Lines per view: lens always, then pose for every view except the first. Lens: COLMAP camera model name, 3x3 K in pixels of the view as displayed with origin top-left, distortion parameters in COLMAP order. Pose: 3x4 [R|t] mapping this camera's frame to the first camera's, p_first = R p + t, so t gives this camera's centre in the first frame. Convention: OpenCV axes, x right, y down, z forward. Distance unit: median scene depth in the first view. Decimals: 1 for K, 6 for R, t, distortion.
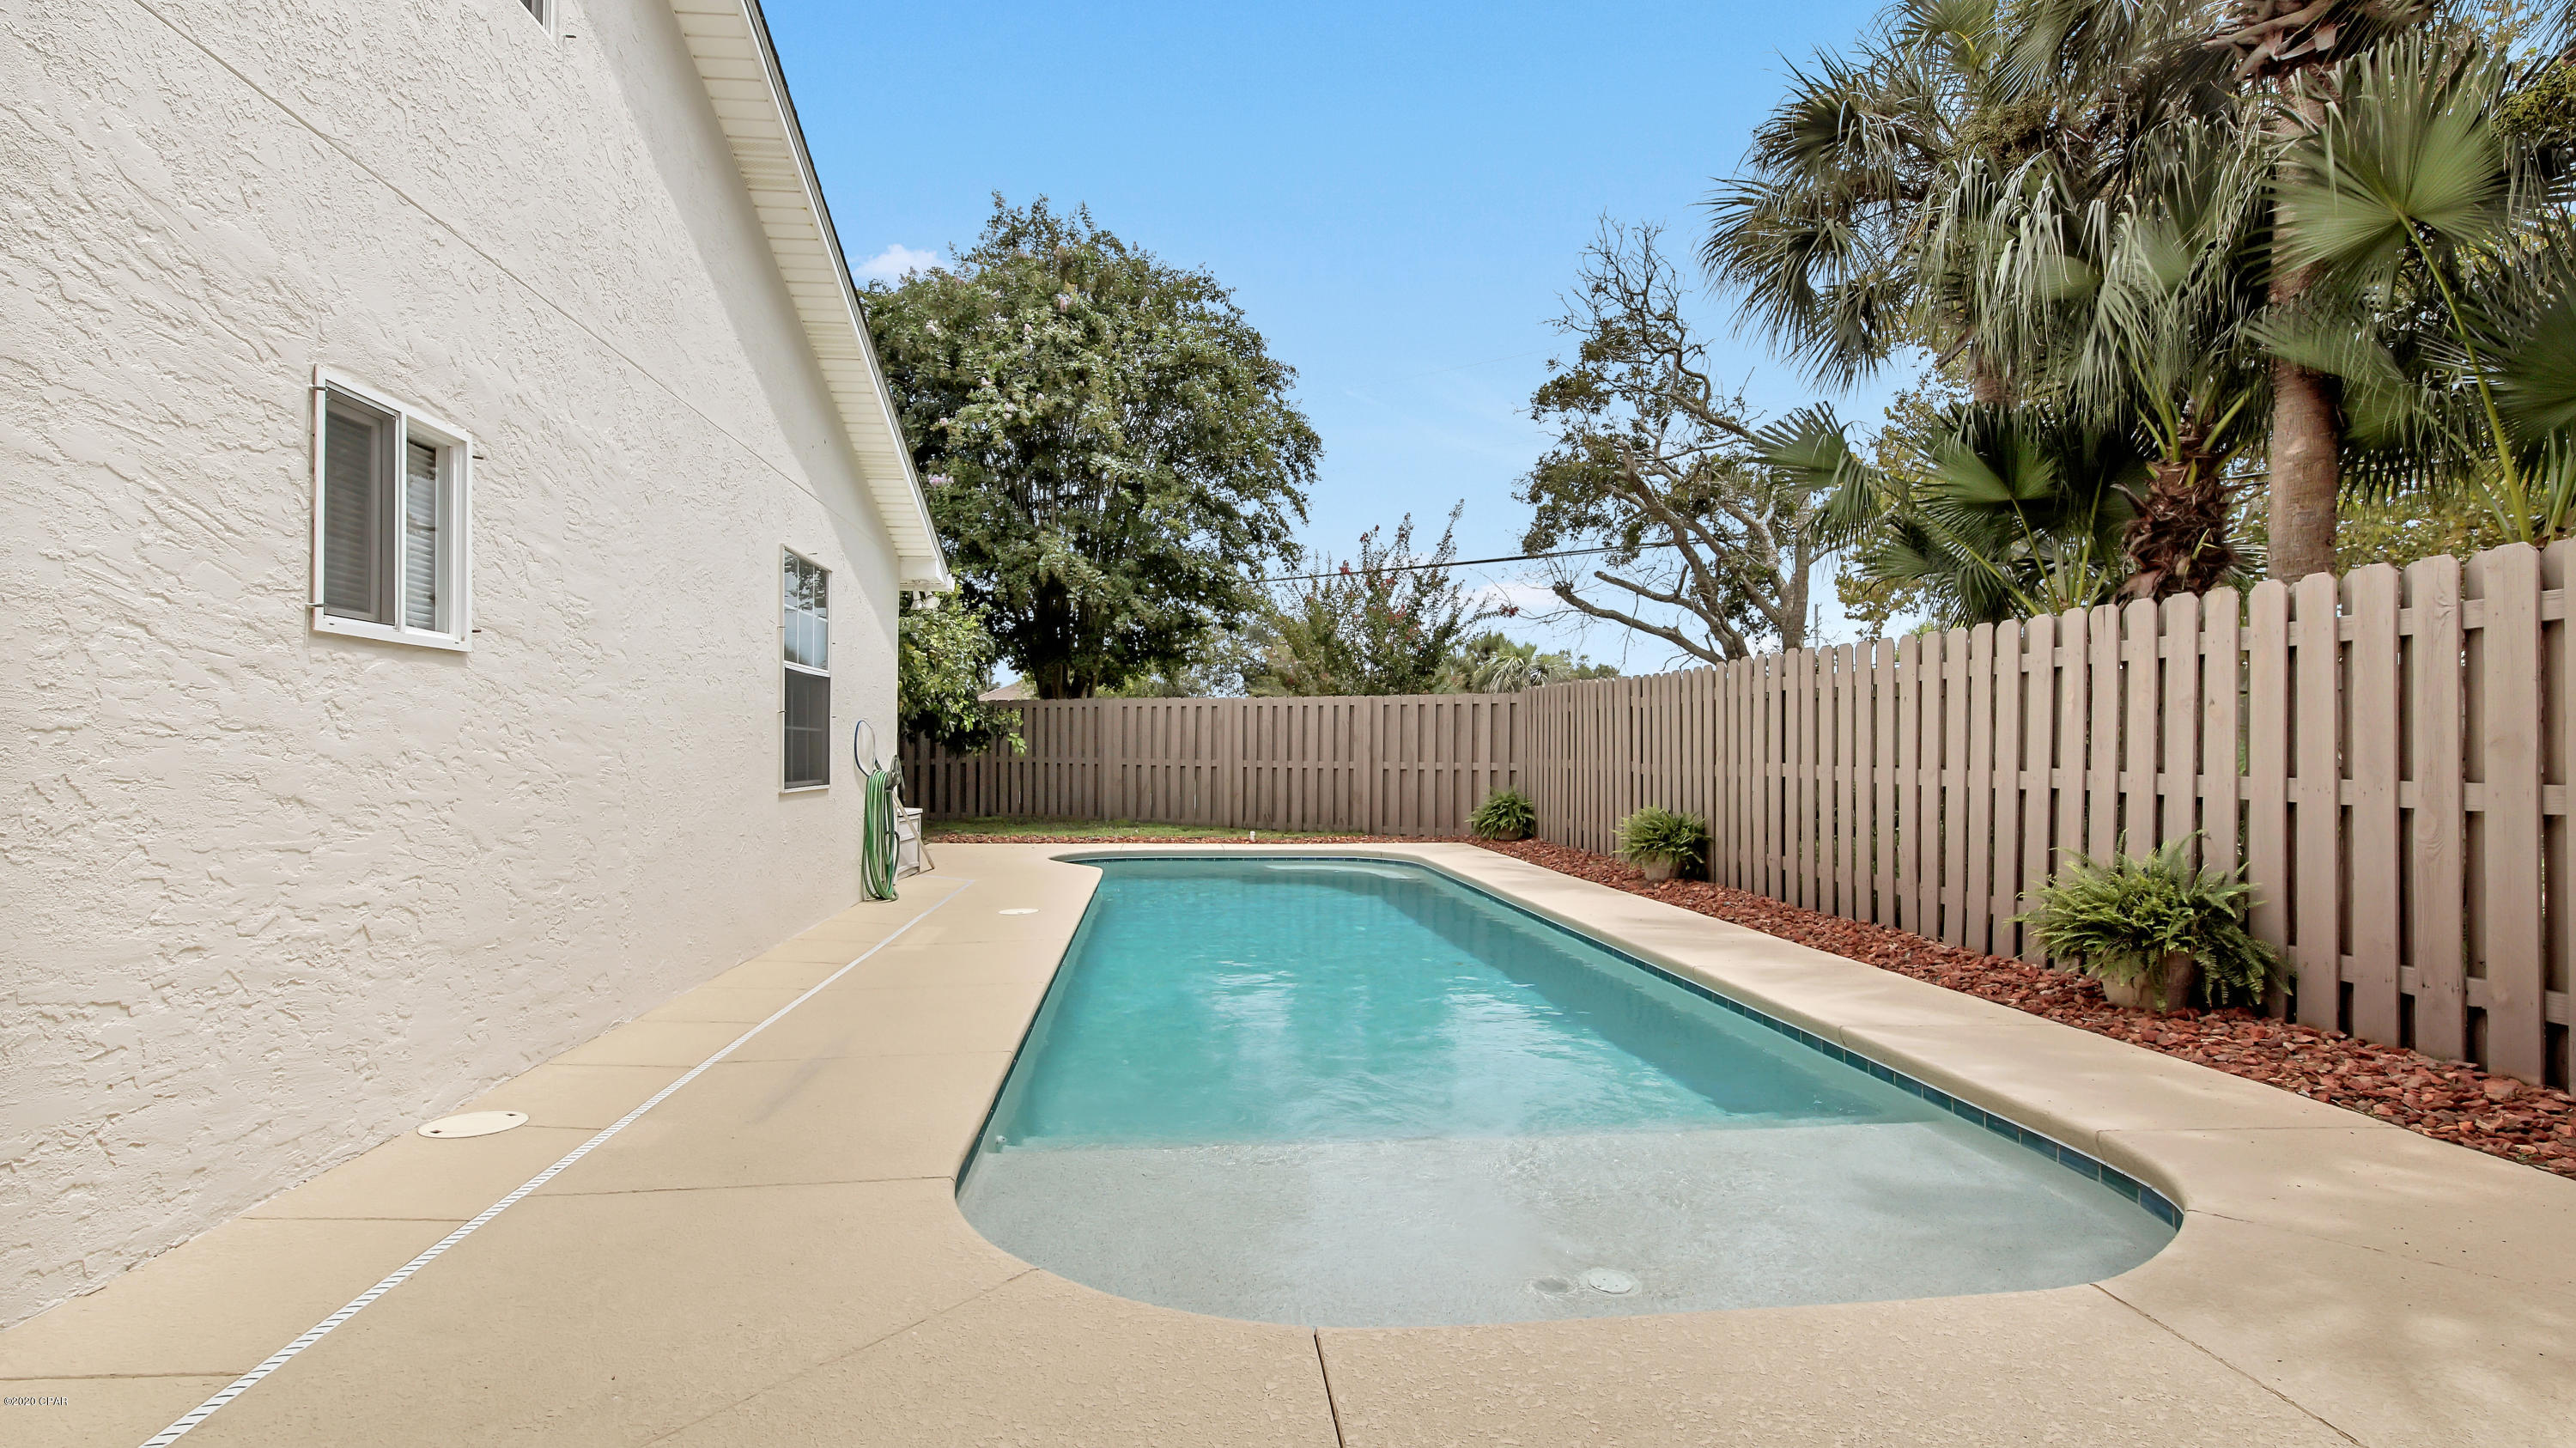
lens RADIAL K [[1191.1, 0, 1294.4], [0, 1191.1, 723.6], [0, 0, 1]] dist [-0.013571, -0.000116]
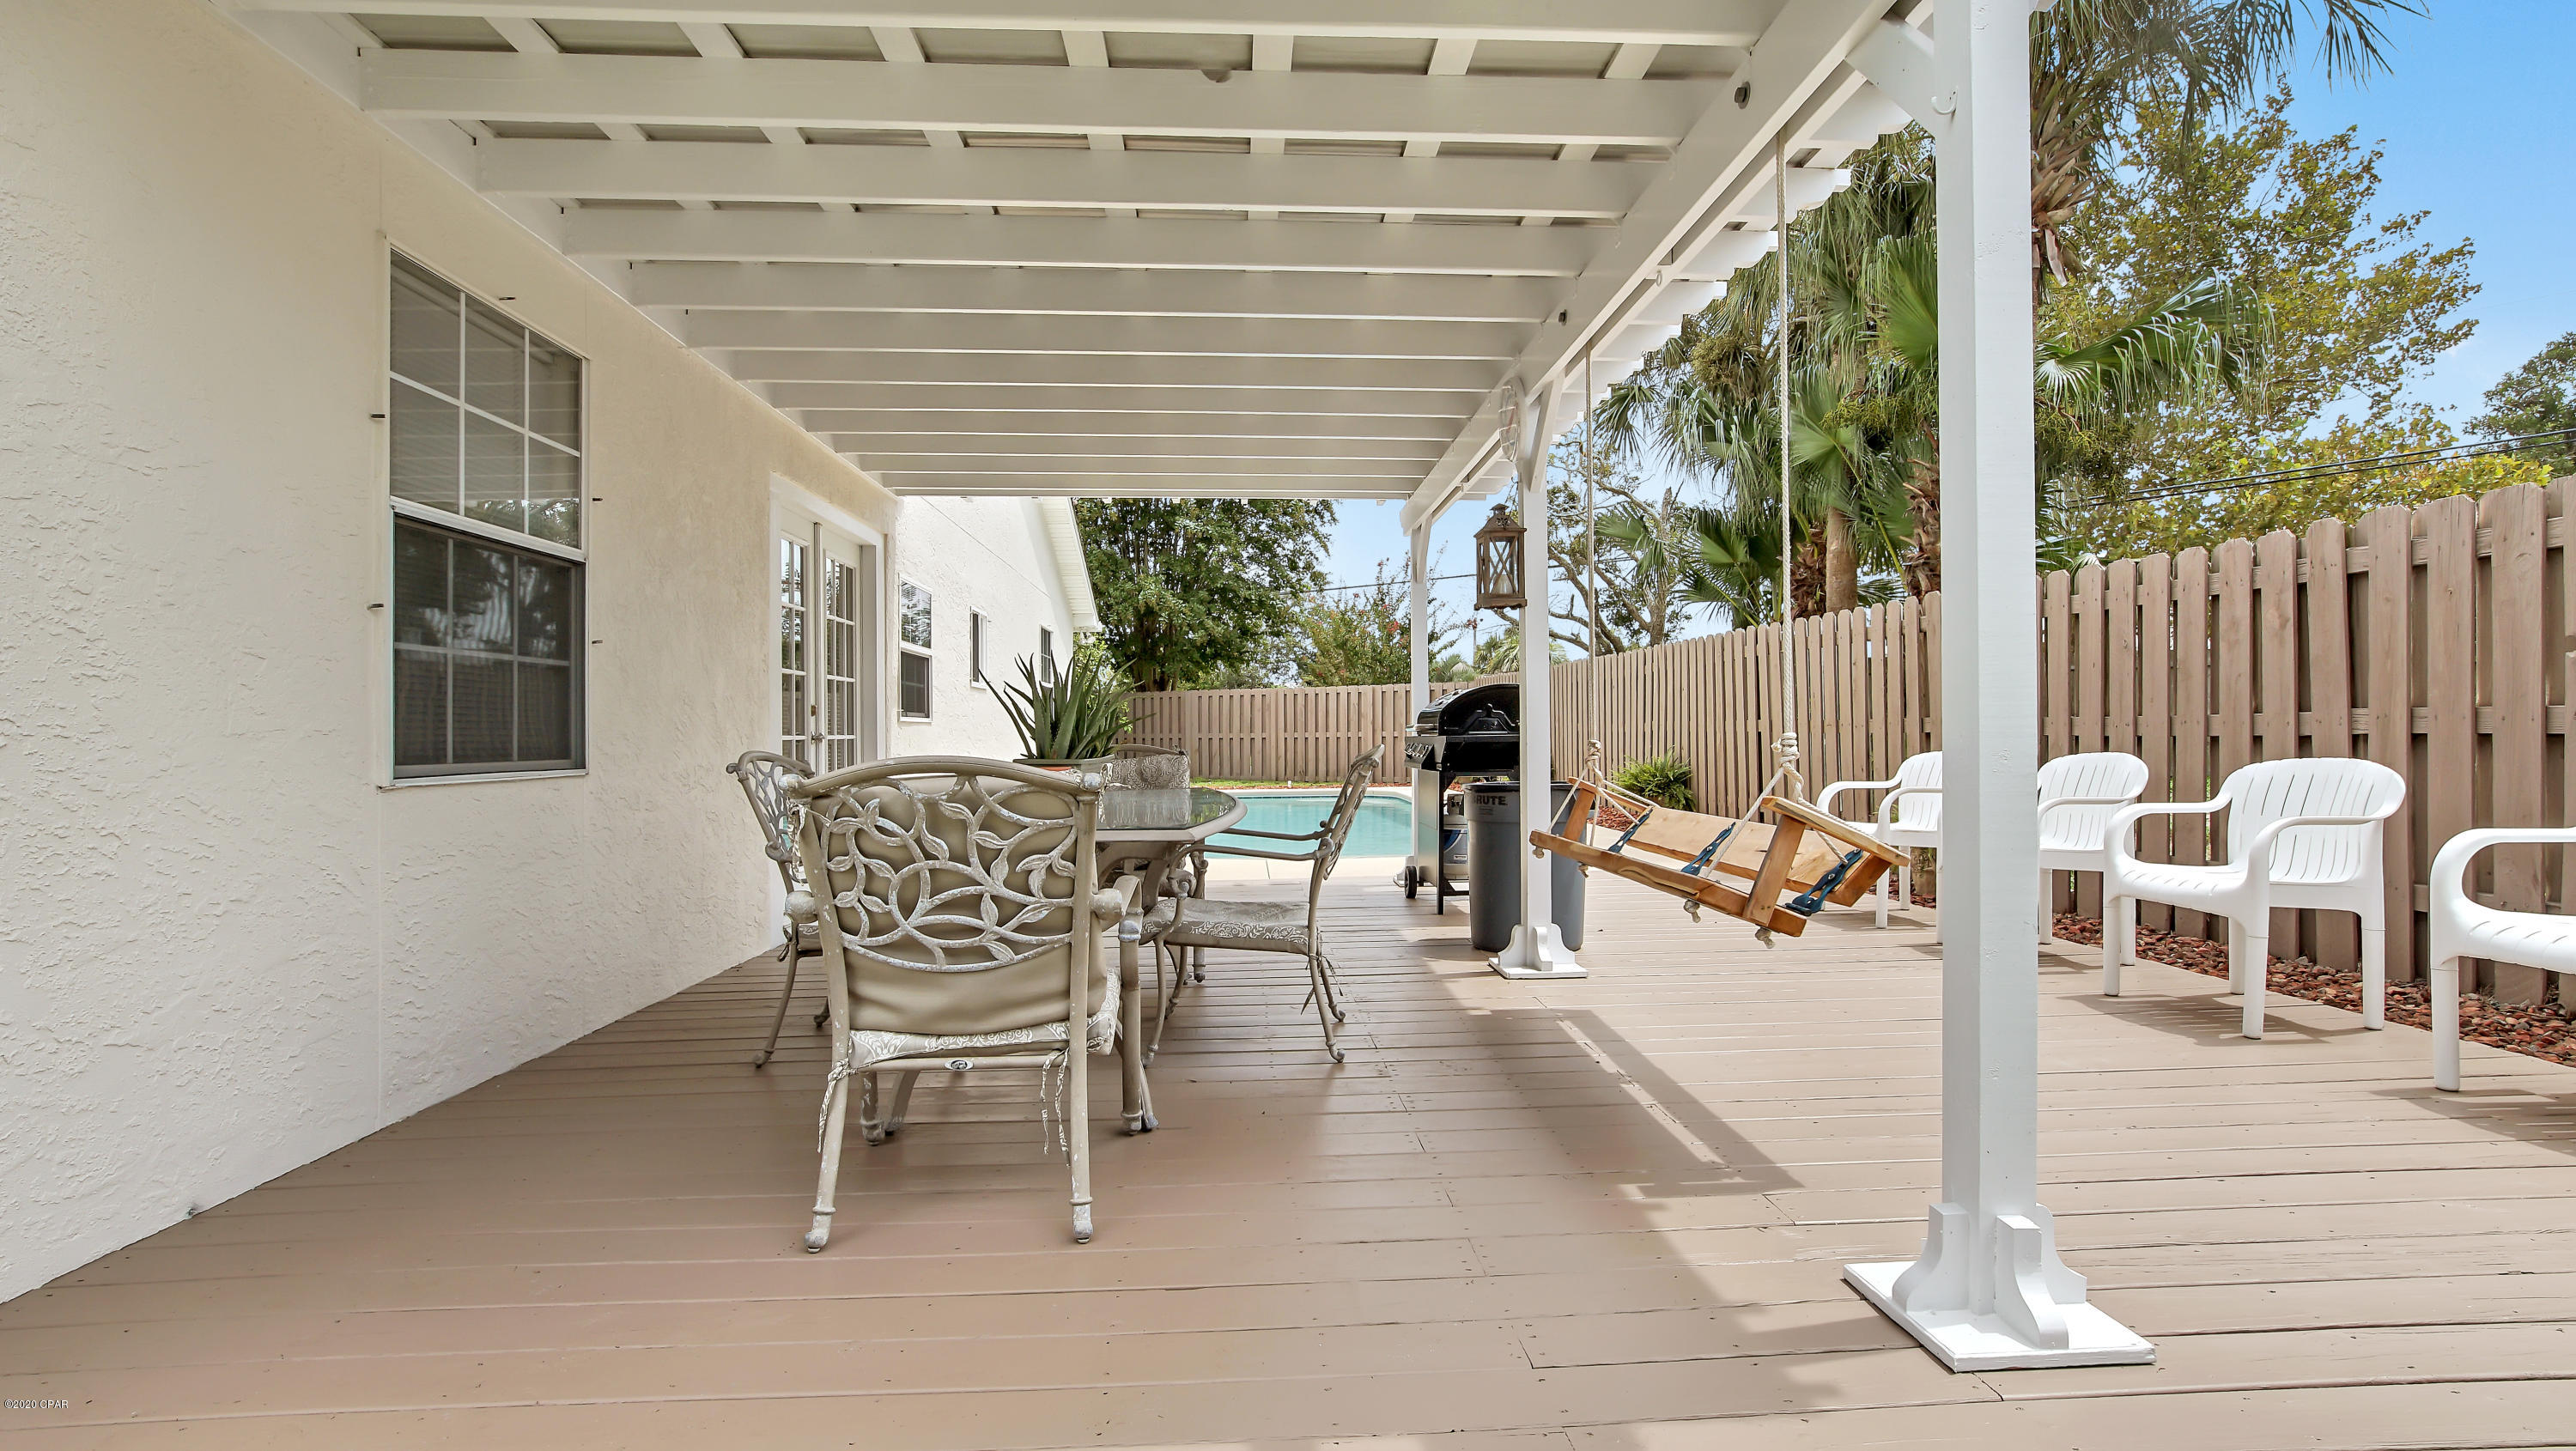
lens RADIAL K [[1190.9, 0, 1294.4], [0, 1190.9, 725.1], [0, 0, 1]] dist [-0.013571, -0.000116]
pose [[0.997551, -0.038893, -0.058124, 0.041344], [0.040536, 0.998804, 0.027354, -0.015336], [0.056990, -0.029643, 0.997935, -0.369117]]
